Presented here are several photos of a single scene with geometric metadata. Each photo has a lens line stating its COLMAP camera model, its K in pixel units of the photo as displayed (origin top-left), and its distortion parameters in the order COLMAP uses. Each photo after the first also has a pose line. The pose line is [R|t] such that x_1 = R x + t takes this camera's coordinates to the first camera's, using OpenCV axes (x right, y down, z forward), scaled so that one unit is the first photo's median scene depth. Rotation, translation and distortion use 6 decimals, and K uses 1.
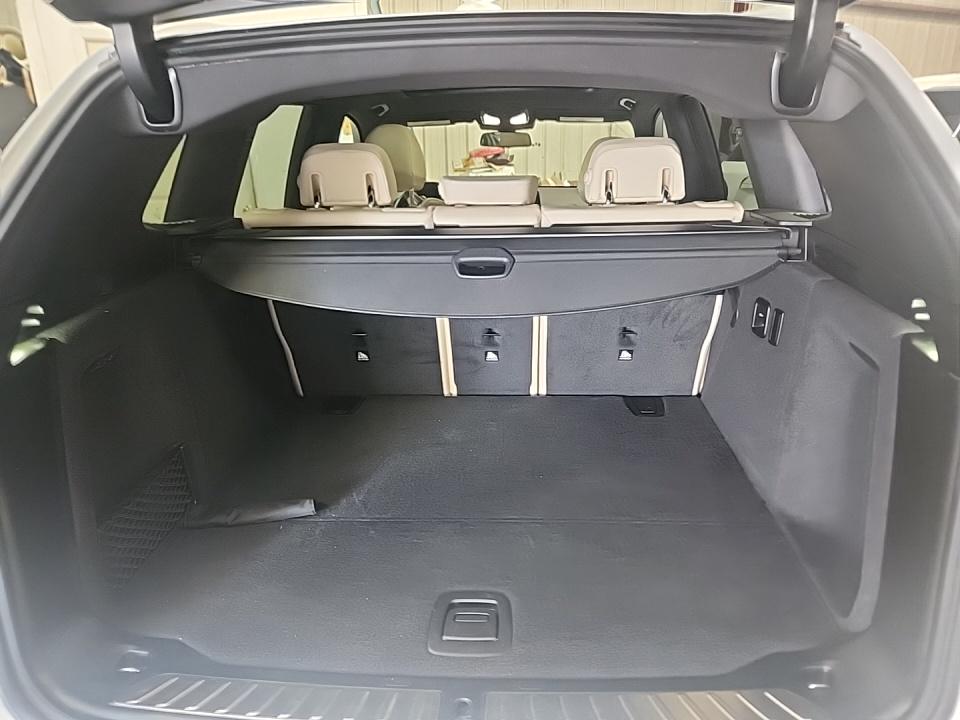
lens RADIAL K [[634.0, 0, 480.0], [0, 634.0, 360.0], [0, 0, 1]] dist [0.050434, -0.040306]
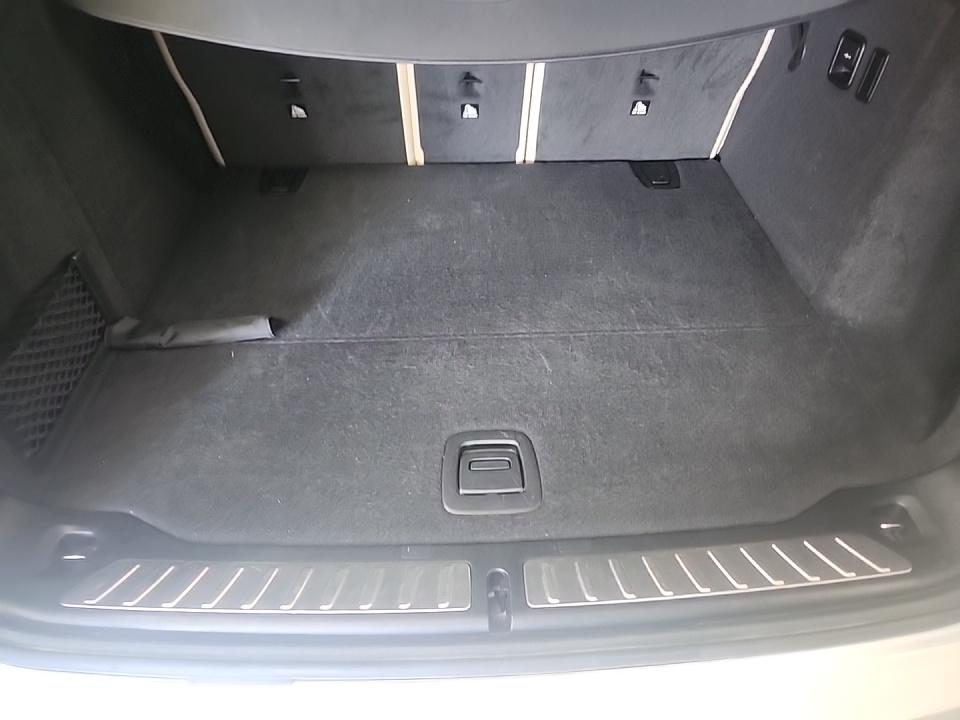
lens RADIAL K [[634.0, 0, 480.0], [0, 634.0, 360.0], [0, 0, 1]] dist [0.050434, -0.040306]
pose [[0.994055, -0.049247, 0.097101, -0.069575], [0.007630, 0.921171, 0.389084, -0.034576], [-0.108608, -0.386030, 0.916070, 0.196068]]
